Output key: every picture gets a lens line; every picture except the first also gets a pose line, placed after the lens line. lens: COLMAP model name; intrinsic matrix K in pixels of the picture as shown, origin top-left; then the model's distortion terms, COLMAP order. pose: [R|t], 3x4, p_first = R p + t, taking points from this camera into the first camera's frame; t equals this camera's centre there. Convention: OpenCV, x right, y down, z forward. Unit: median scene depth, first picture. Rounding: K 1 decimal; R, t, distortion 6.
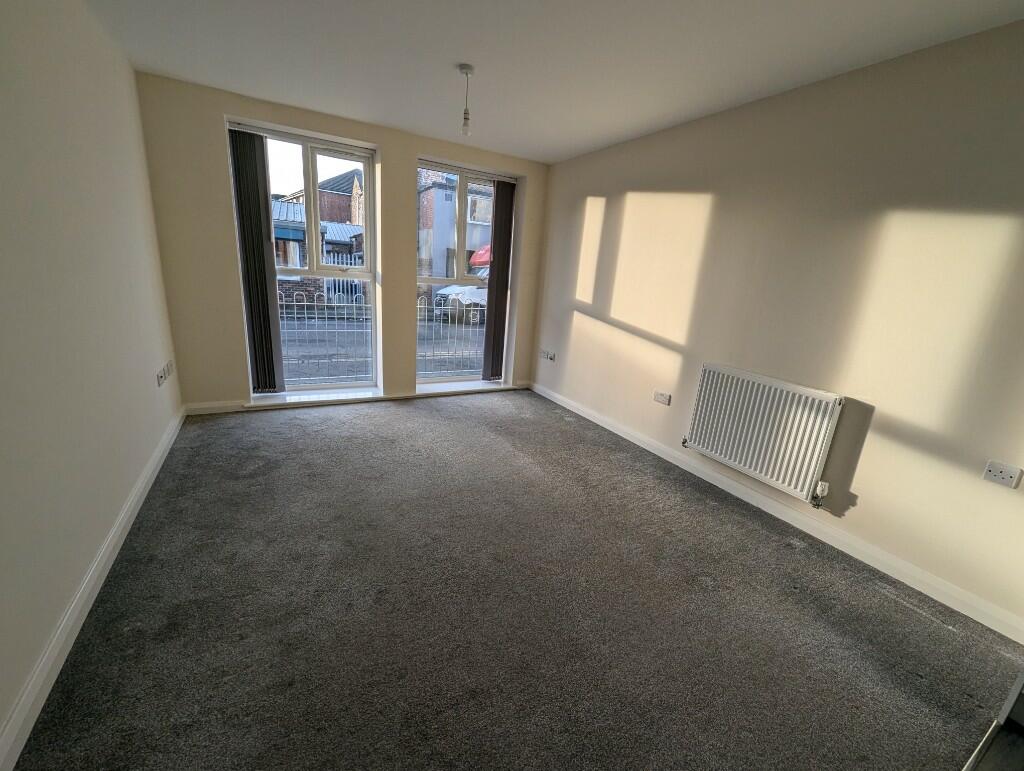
lens RADIAL K [[426.1, 0, 512.0], [0, 426.1, 390.9], [0, 0, 1]] dist [0.003424, -0.002030]
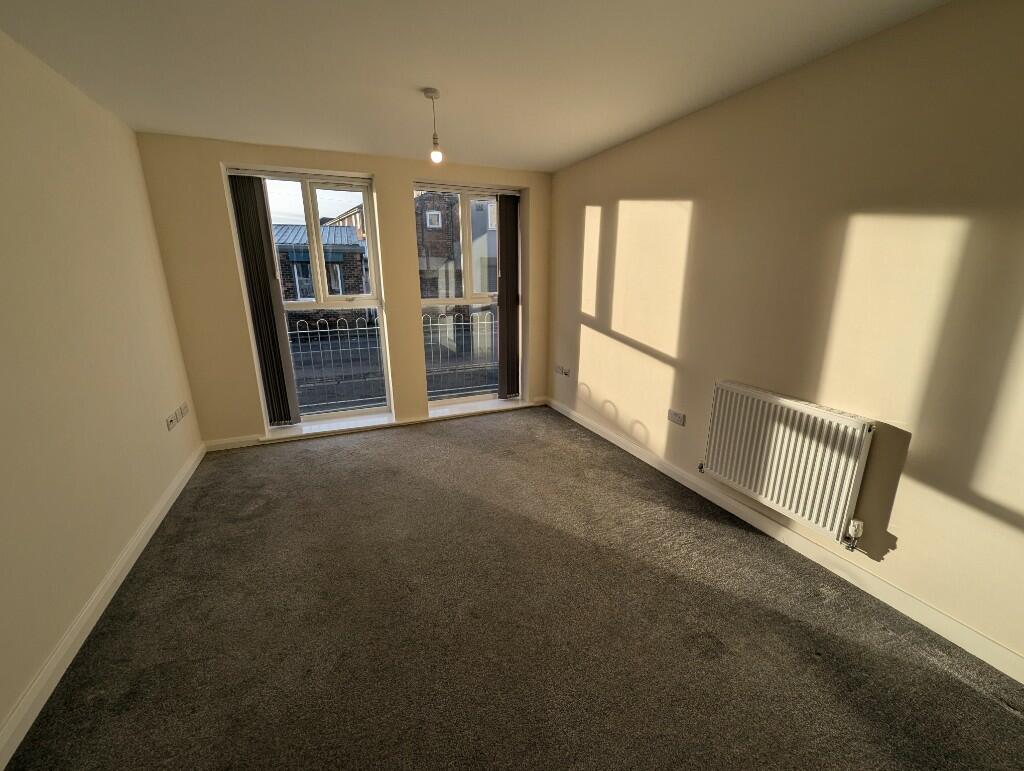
lens RADIAL K [[426.1, 0, 512.1], [0, 426.1, 391.0], [0, 0, 1]] dist [0.003424, -0.002030]
pose [[0.992423, -0.048611, -0.112844, 0.122914], [0.048077, 0.998816, -0.007452, -0.057377], [0.113072, 0.001970, 0.993585, 0.057933]]
